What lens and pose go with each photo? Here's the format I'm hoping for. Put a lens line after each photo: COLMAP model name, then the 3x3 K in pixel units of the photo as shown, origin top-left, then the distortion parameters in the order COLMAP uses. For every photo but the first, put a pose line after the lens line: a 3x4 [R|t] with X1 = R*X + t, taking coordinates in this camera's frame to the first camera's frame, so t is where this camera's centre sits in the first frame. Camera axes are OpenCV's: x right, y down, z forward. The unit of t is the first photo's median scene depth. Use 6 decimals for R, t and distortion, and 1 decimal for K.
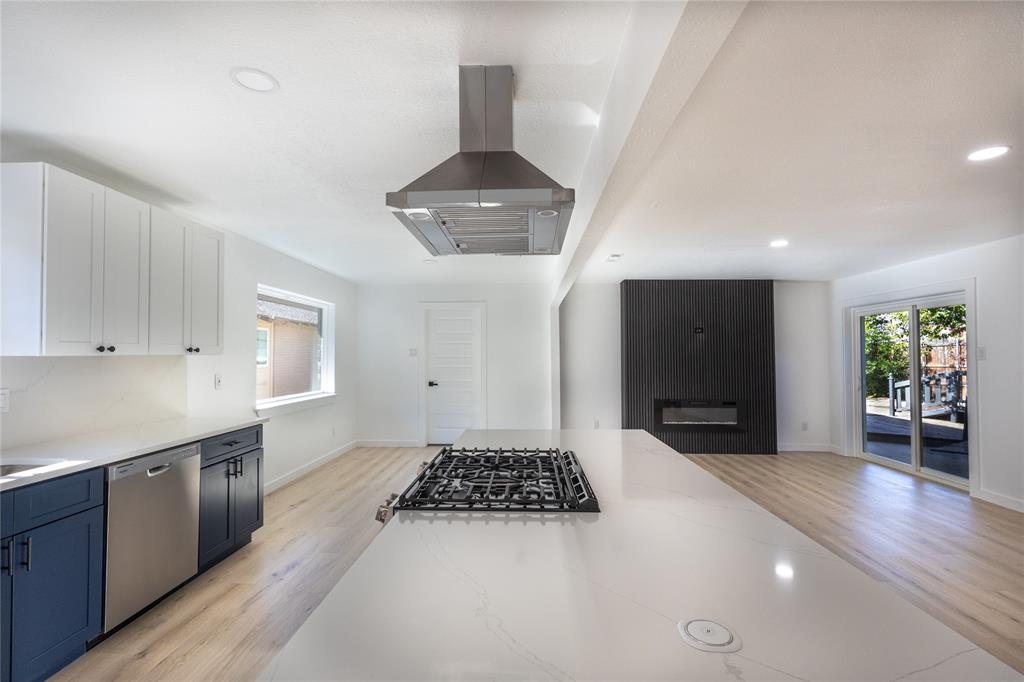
lens RADIAL K [[469.4, 0, 512.0], [0, 469.4, 341.0], [0, 0, 1]] dist [0.005455, 0.000792]
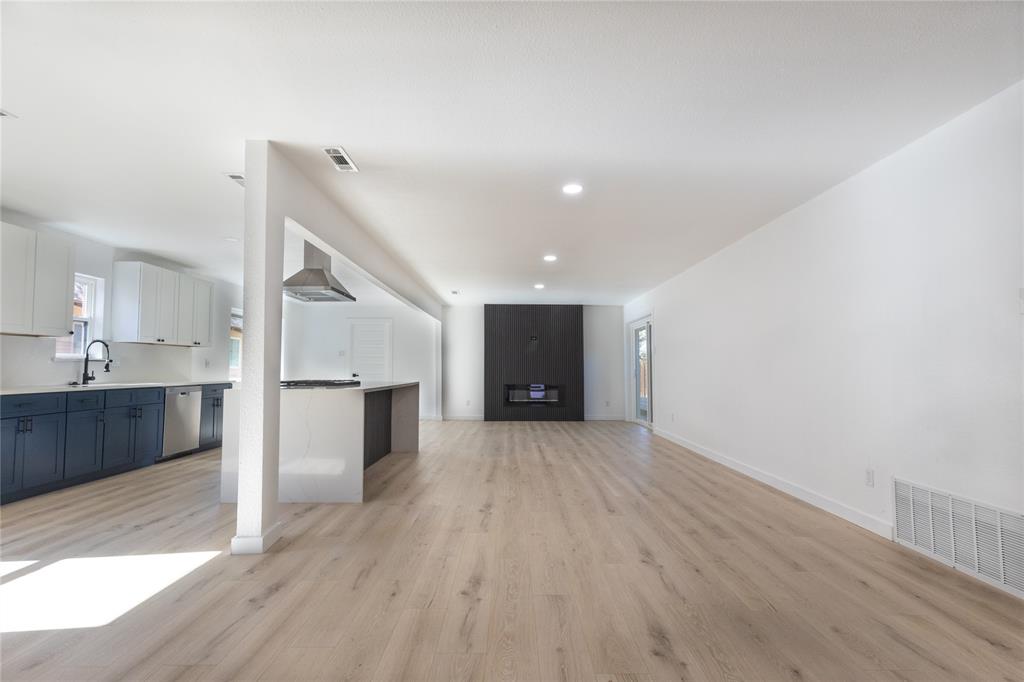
lens RADIAL K [[469.4, 0, 512.0], [0, 469.4, 341.0], [0, 0, 1]] dist [0.005455, 0.000792]
pose [[0.999139, 0.003632, 0.041341, 0.379799], [-0.002386, 0.999542, -0.030152, 0.044003], [-0.041431, 0.030027, 0.998690, -0.693724]]
